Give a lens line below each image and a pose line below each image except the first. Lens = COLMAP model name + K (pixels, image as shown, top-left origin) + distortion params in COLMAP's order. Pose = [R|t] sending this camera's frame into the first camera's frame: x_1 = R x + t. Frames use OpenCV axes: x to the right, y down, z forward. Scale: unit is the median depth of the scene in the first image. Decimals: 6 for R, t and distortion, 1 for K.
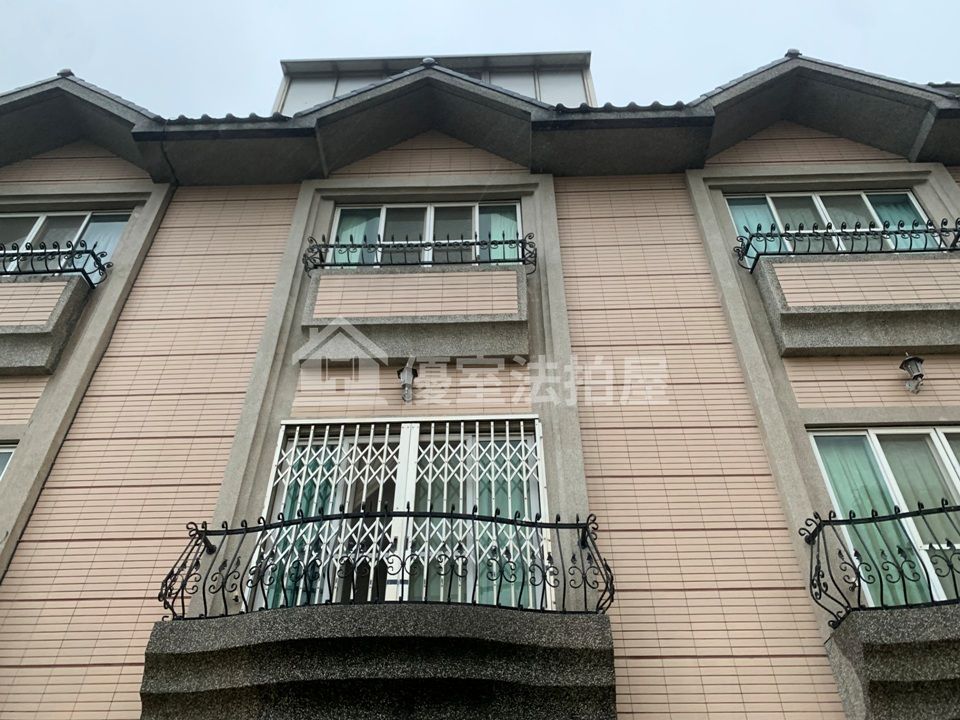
lens RADIAL K [[724.9, 0, 480.0], [0, 724.9, 360.0], [0, 0, 1]] dist [0.053240, -0.076208]
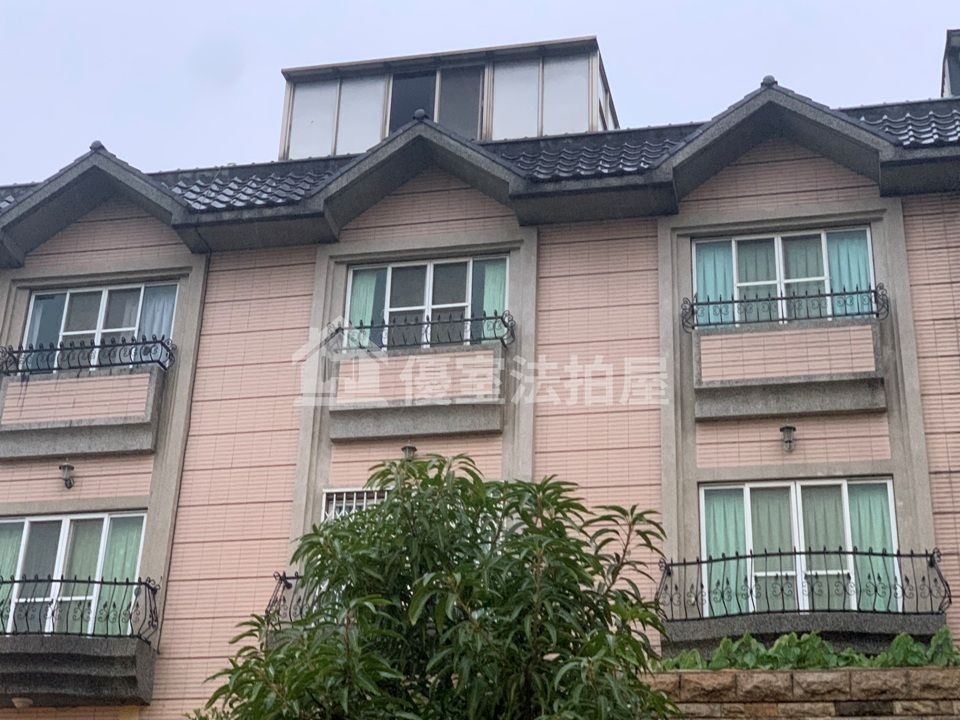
lens RADIAL K [[1569.1, 0, 480.0], [0, 1569.1, 360.0], [0, 0, 1]] dist [0.100553, -0.060737]
pose [[0.983125, -0.045136, -0.177280, 0.497428], [0.088094, 0.966129, 0.242556, -0.753107], [0.160327, -0.254080, 0.953802, -1.543155]]
